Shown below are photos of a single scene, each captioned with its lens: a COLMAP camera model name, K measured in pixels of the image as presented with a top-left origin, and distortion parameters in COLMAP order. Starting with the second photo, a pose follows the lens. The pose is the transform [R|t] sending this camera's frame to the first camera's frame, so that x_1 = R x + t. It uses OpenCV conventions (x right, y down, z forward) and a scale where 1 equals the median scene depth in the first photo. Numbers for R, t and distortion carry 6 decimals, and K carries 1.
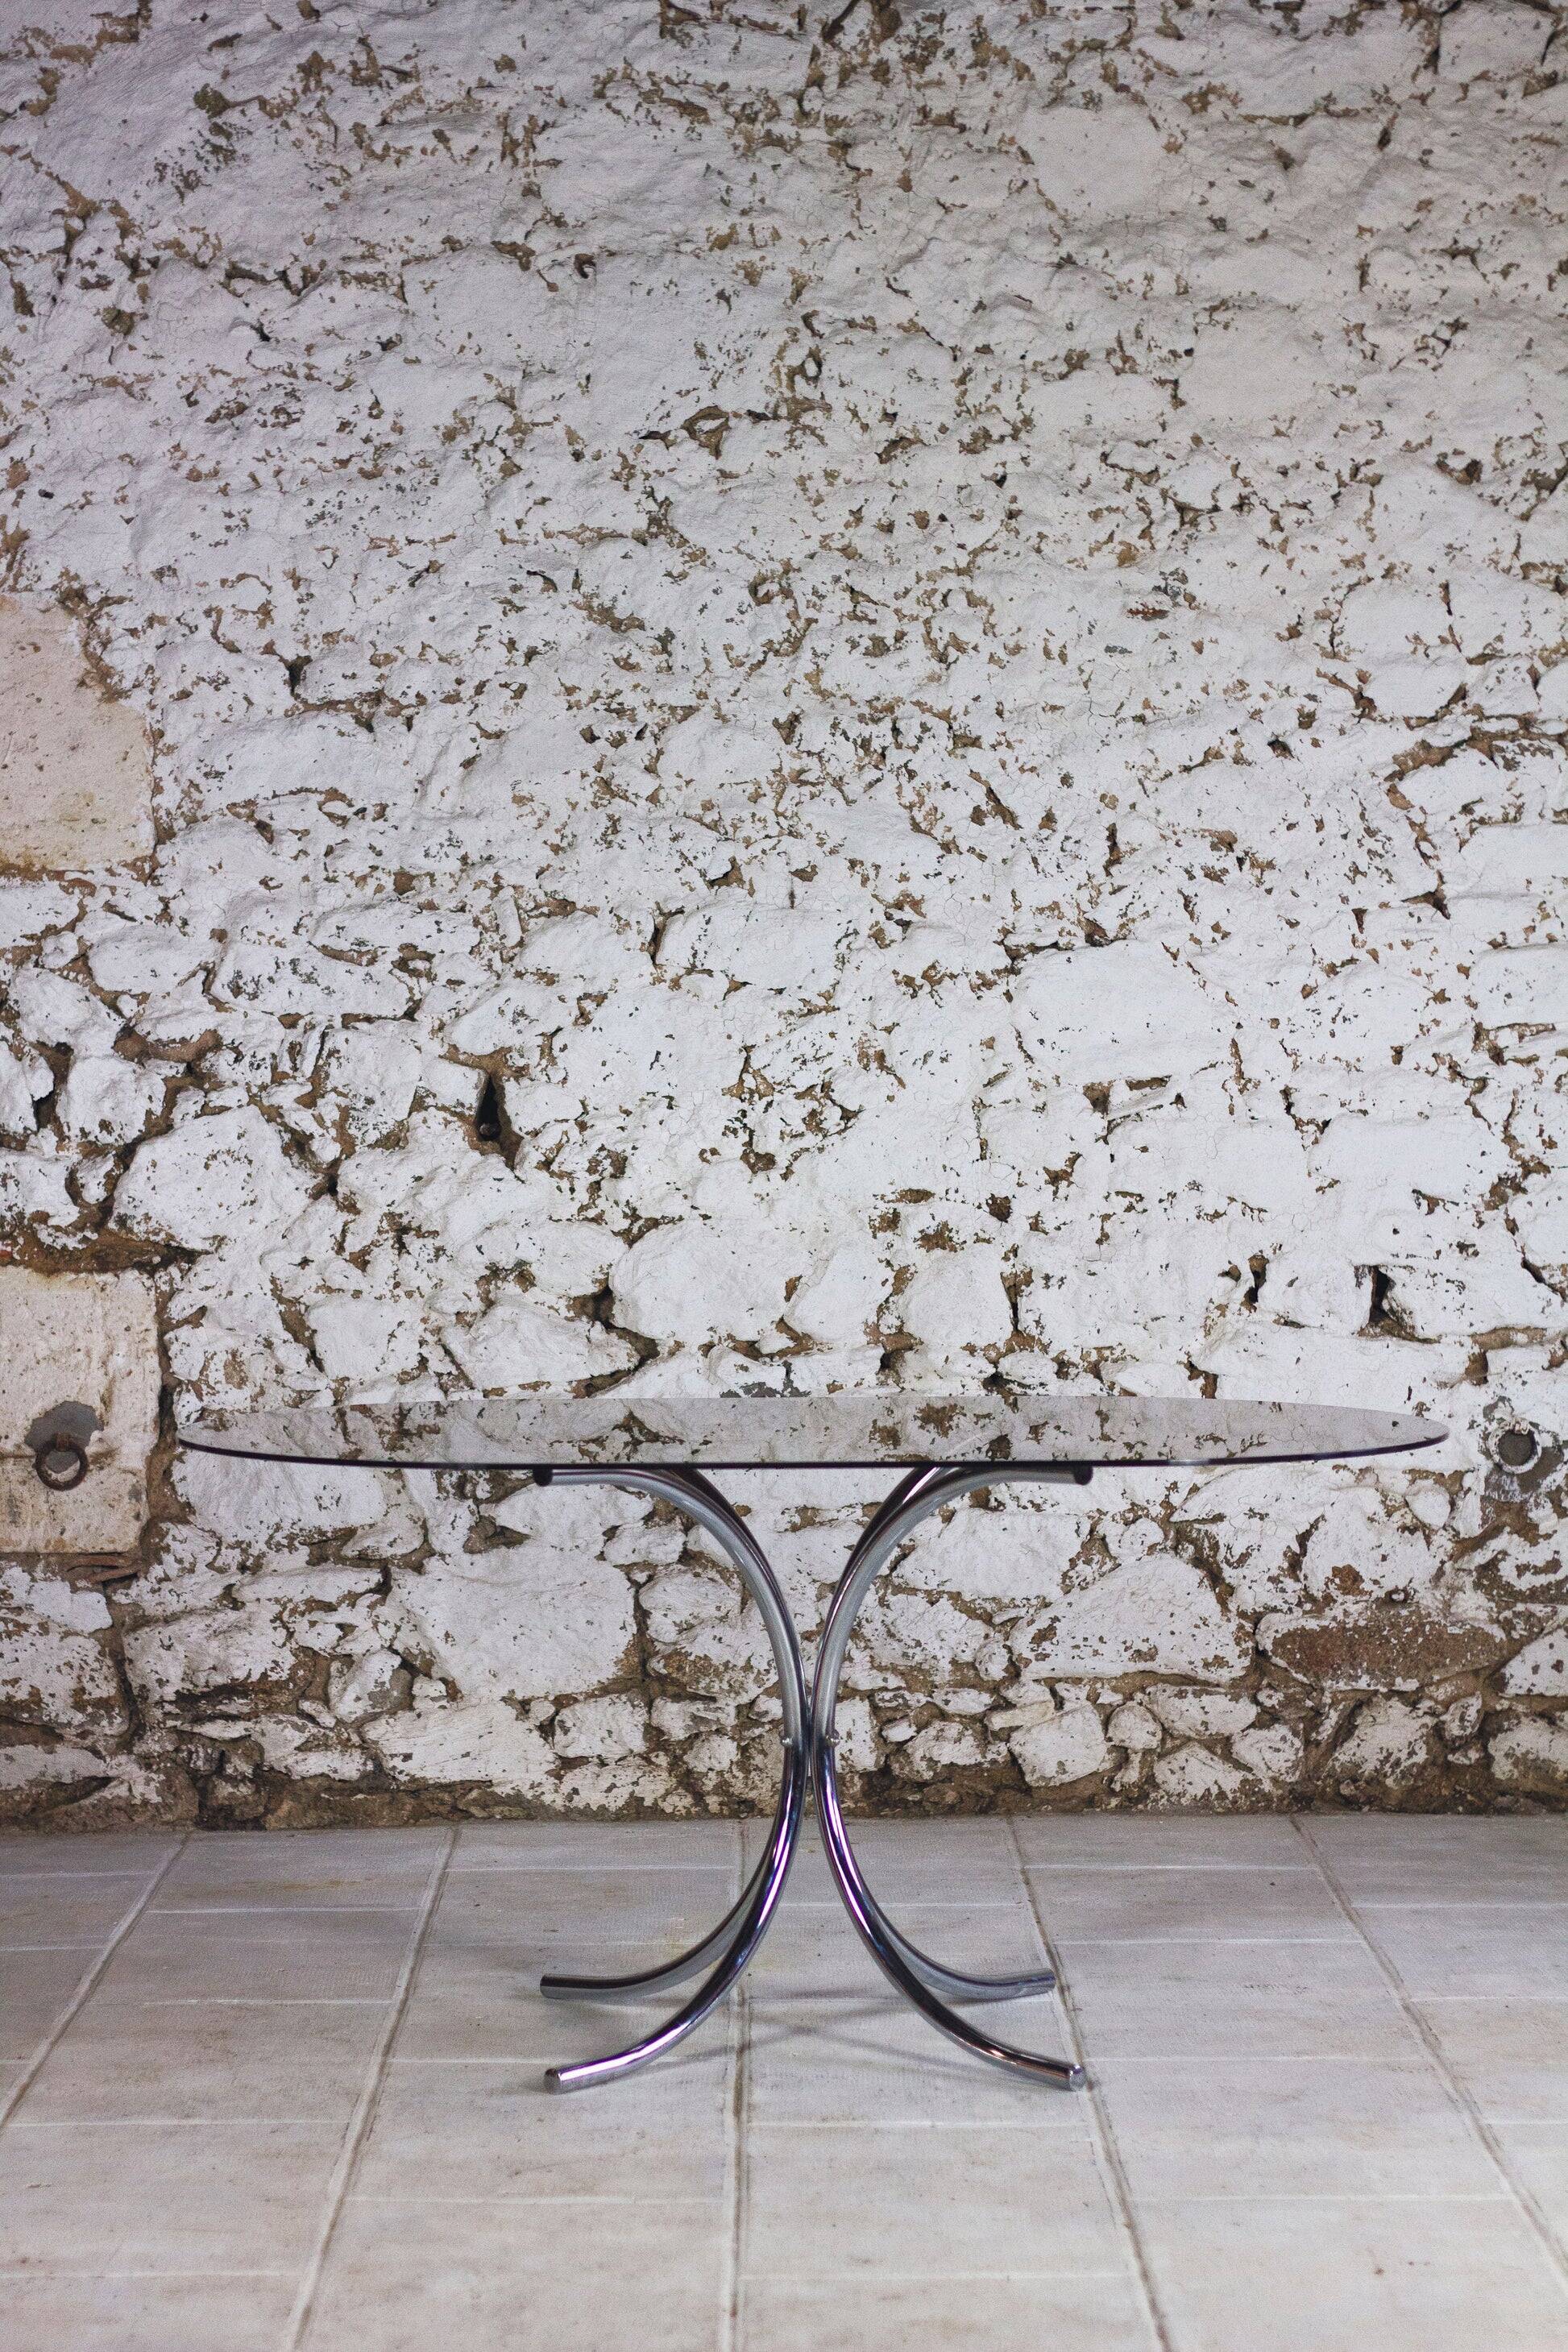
lens RADIAL K [[5585.1, 0, 719.8], [0, 5585.1, 1204.6], [0, 0, 1]] dist [-0.094820, 0.000000]
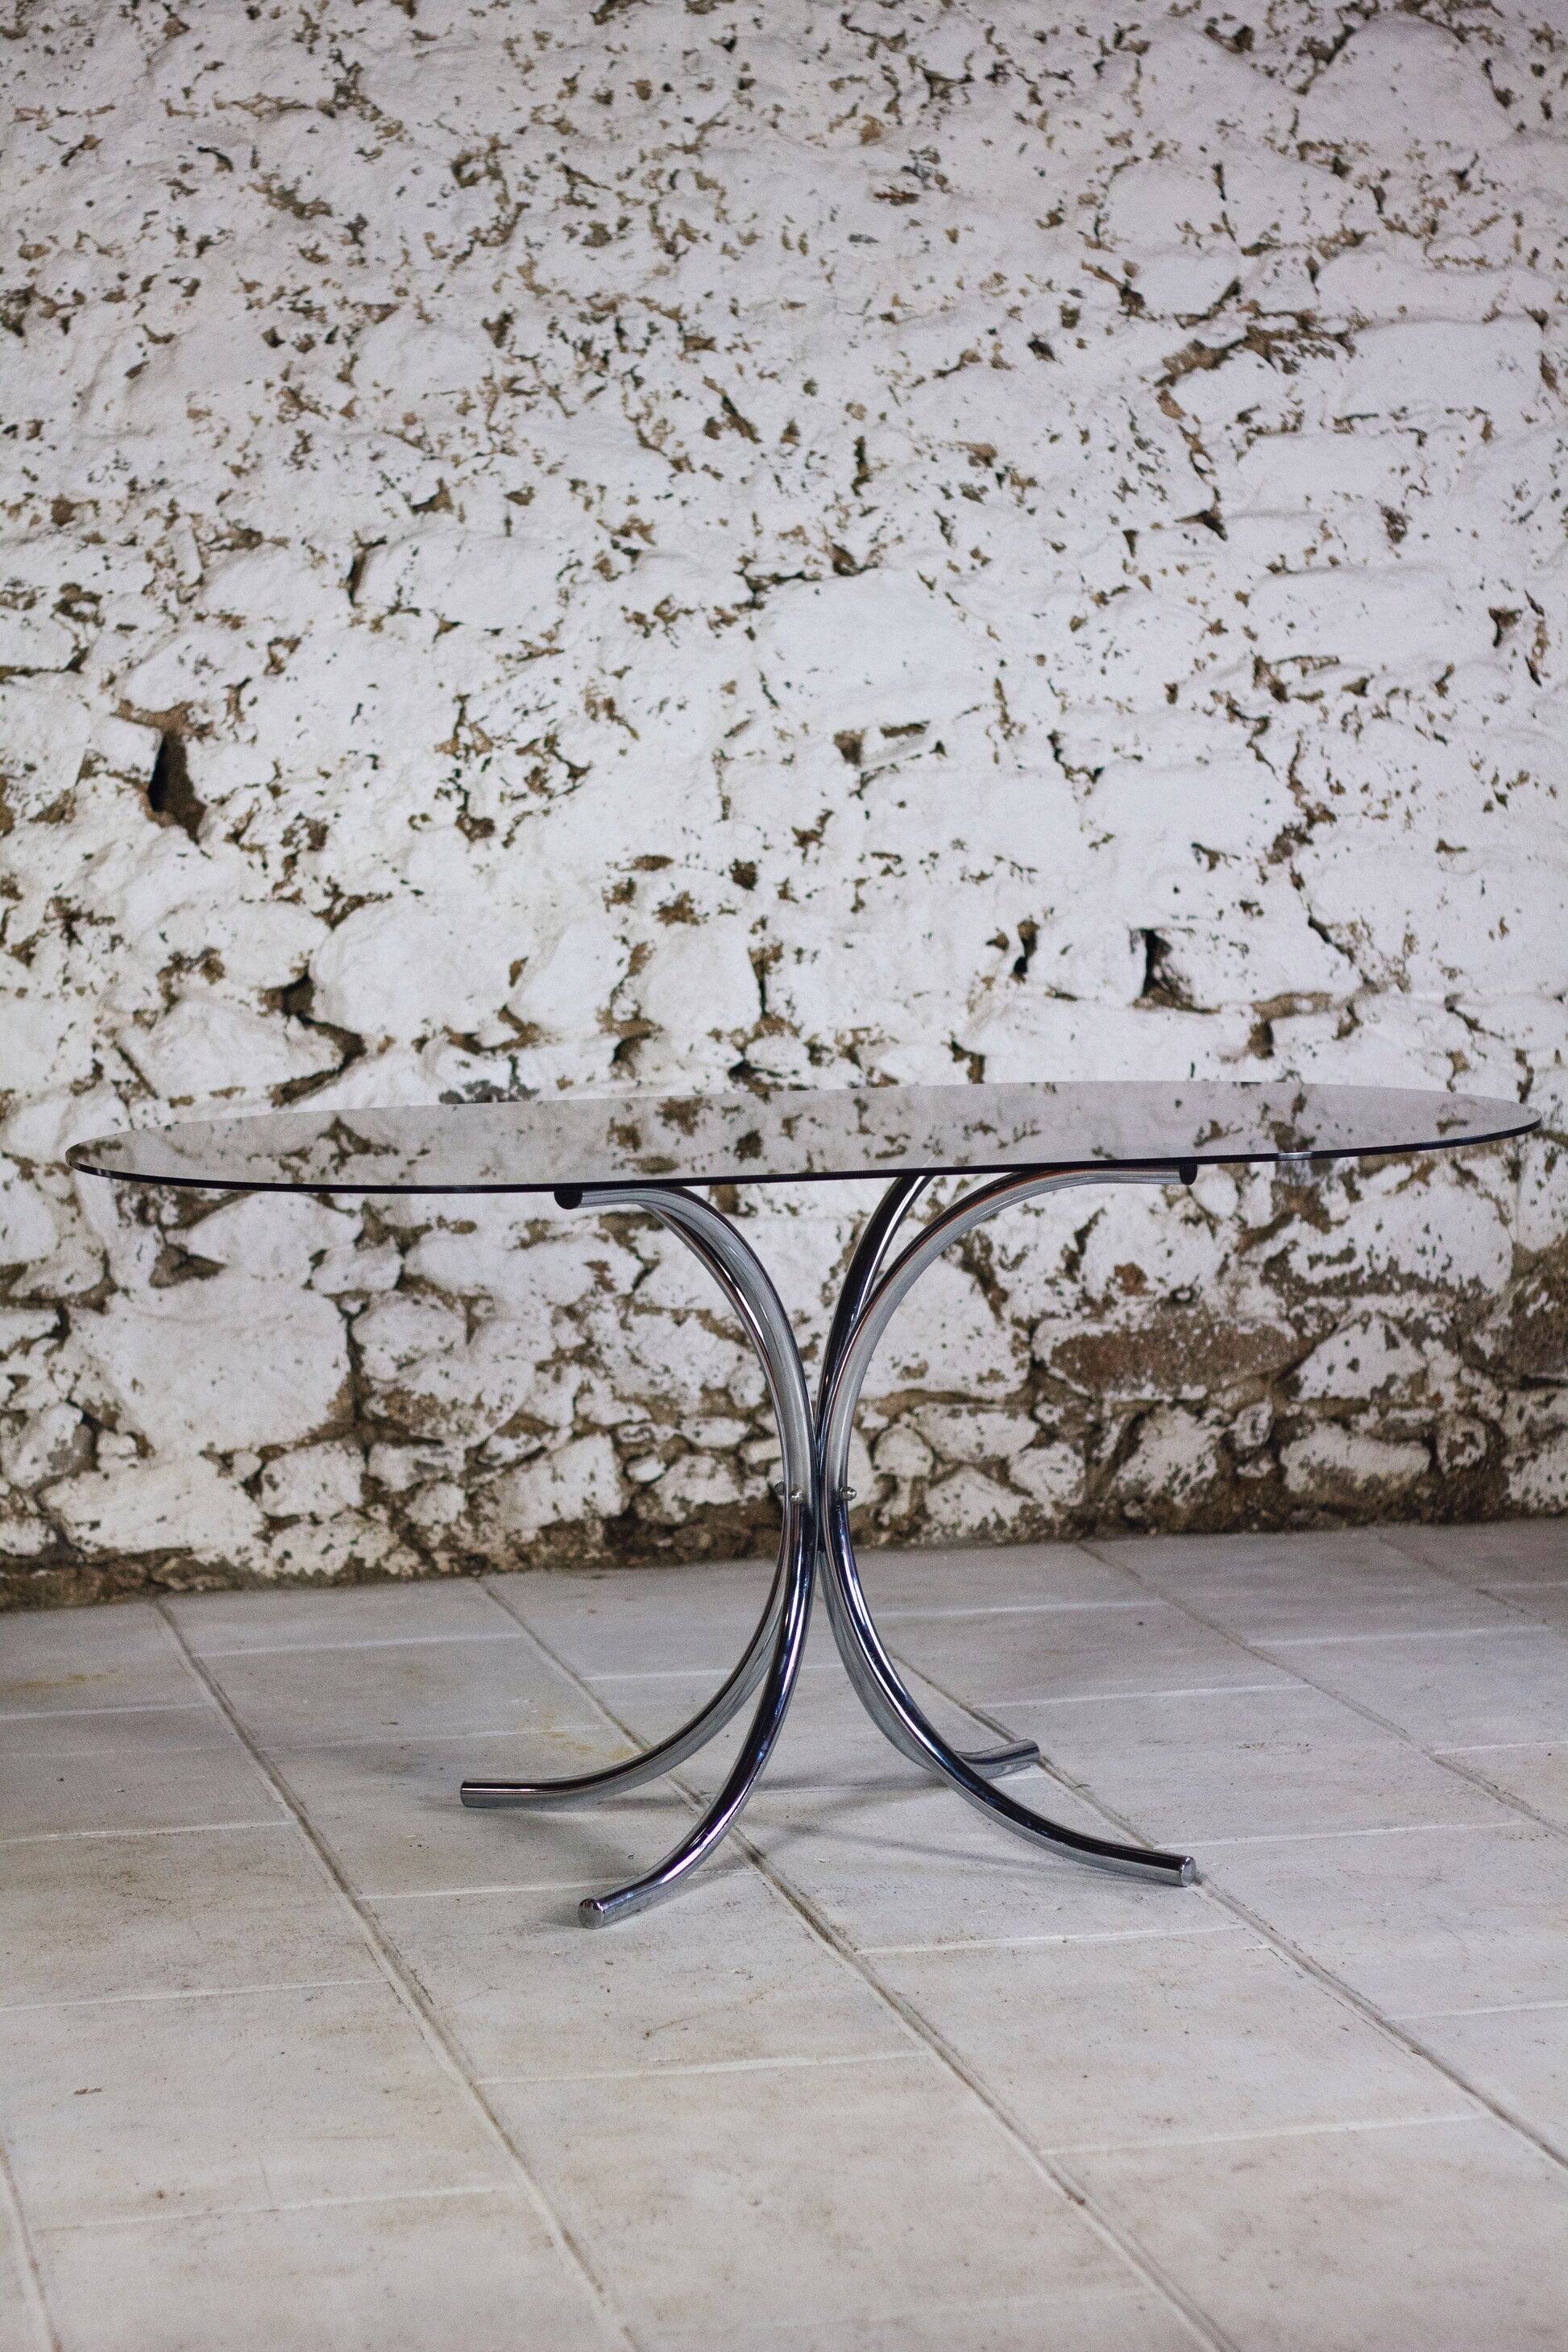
lens RADIAL K [[5585.1, 0, 795.8], [0, 5585.1, 1208.4], [0, 0, 1]] dist [-0.094820, 0.000000]
pose [[0.976811, -0.036293, 0.211004, -0.130615], [0.024348, 0.997965, 0.058939, 0.001488], [-0.212713, -0.052435, 0.975707, 0.133497]]
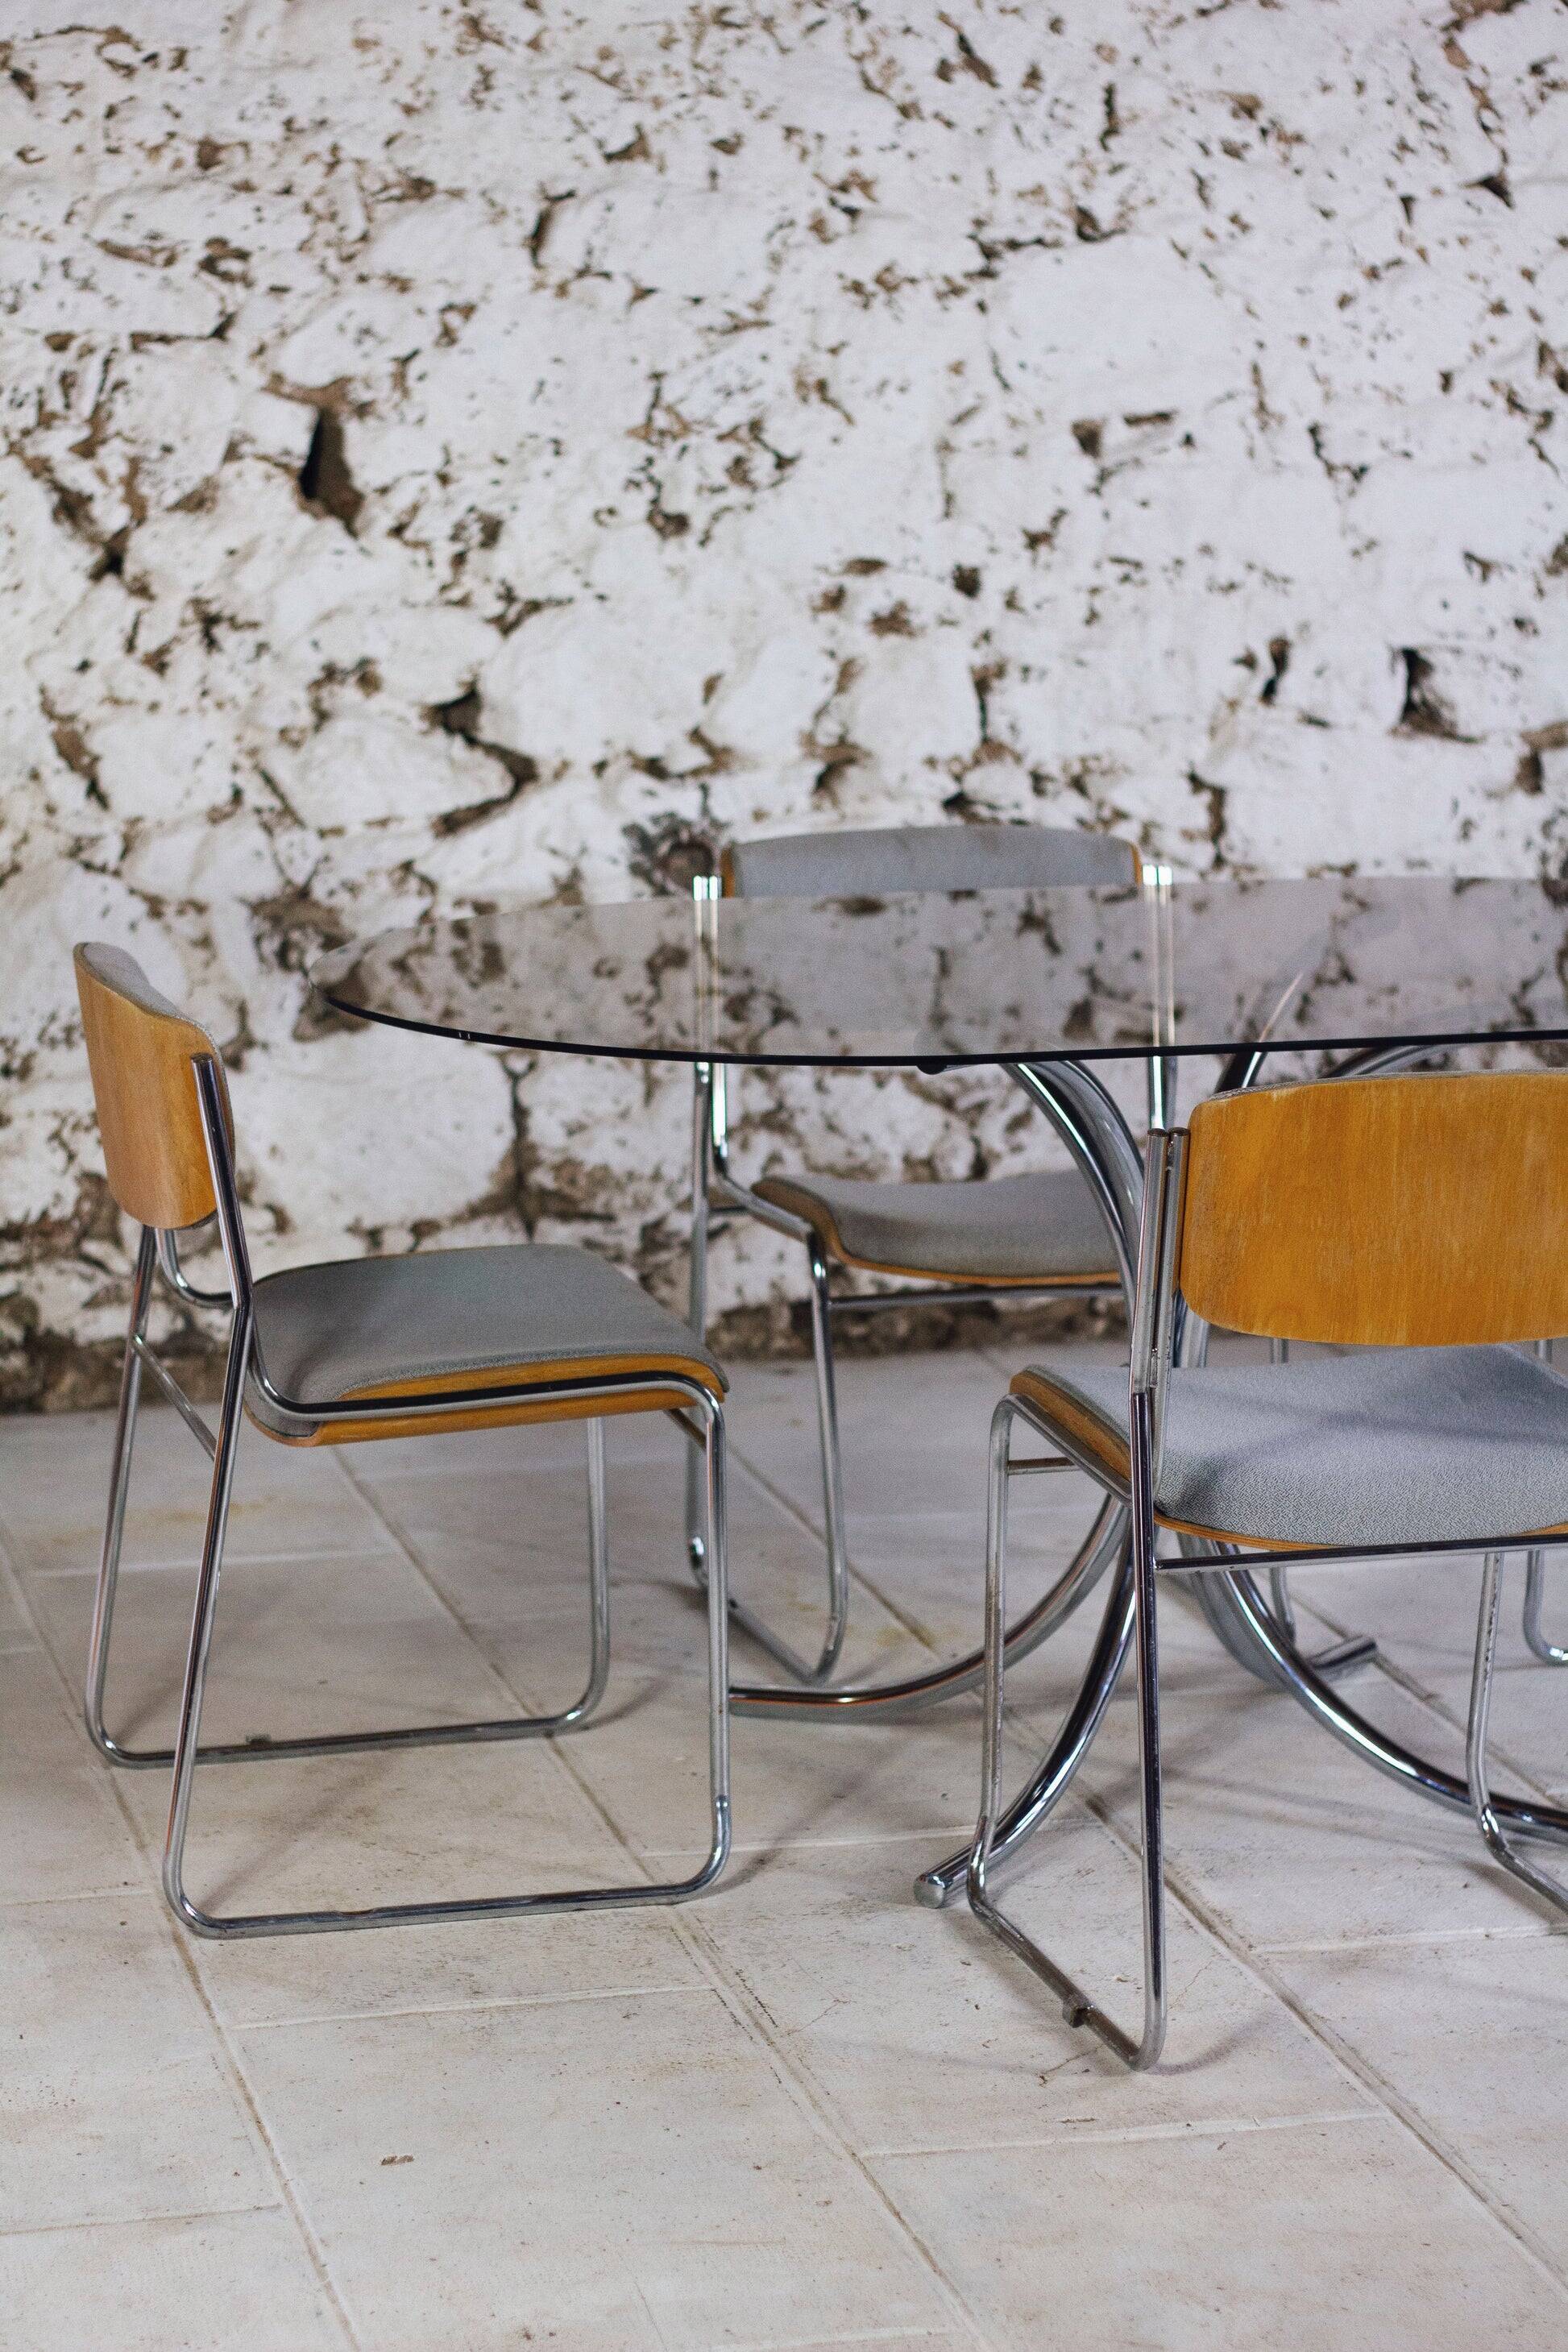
lens RADIAL K [[5585.1, 0, 793.4], [0, 5585.1, 1224.9], [0, 0, 1]] dist [-0.094820, 0.000000]
pose [[0.970991, -0.038531, 0.235991, -0.161015], [0.002950, 0.988787, 0.149305, -0.026845], [-0.239097, -0.144278, 0.960217, 0.245659]]
